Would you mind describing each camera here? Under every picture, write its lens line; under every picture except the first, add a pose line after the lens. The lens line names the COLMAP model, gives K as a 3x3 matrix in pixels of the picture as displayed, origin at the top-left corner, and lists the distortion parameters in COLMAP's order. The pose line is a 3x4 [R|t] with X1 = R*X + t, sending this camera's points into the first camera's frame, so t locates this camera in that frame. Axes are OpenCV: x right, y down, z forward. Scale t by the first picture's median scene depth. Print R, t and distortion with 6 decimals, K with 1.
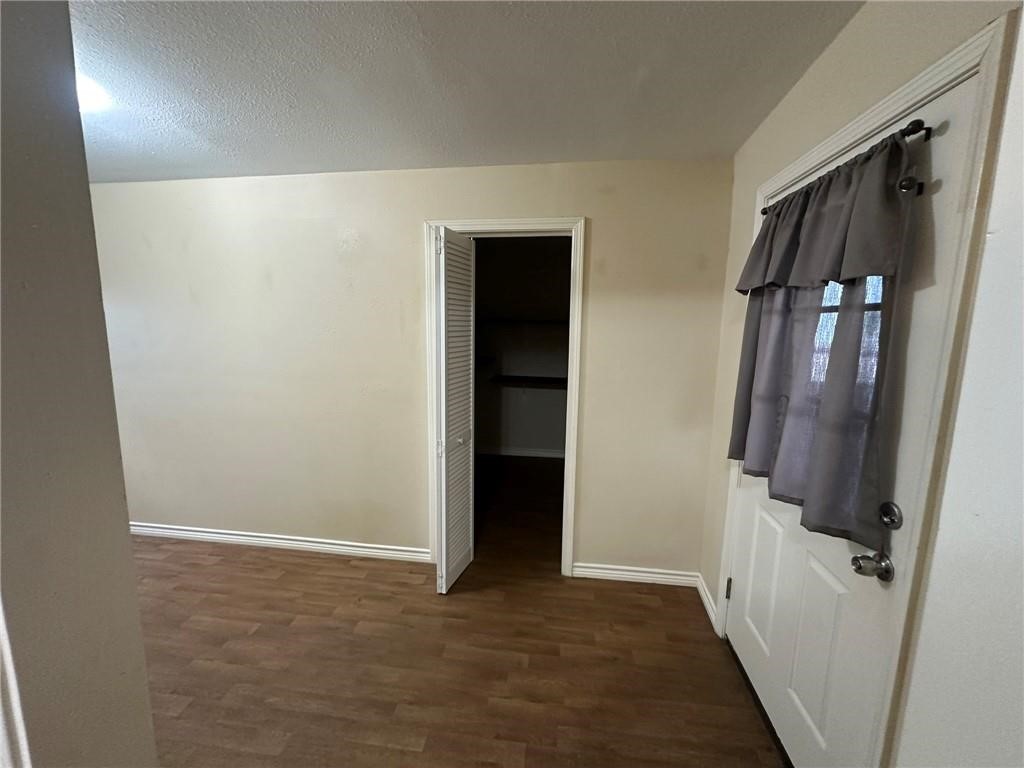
lens RADIAL K [[407.6, 0, 512.0], [0, 407.6, 384.0], [0, 0, 1]] dist [-0.001604, 0.000448]
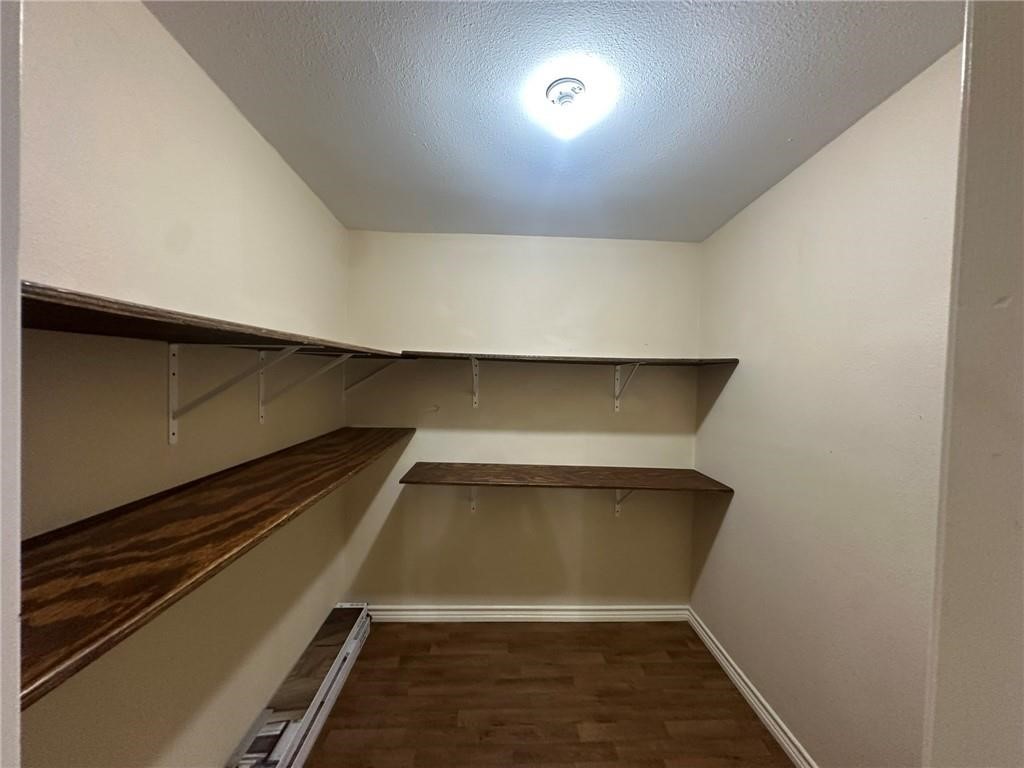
lens RADIAL K [[407.6, 0, 512.0], [0, 407.6, 384.0], [0, 0, 1]] dist [-0.001604, 0.000448]
pose [[-0.983303, -0.032175, -0.179108, -0.580299], [-0.062980, 0.983591, 0.169065, -0.221931], [0.170729, 0.177522, -0.969194, 1.774853]]
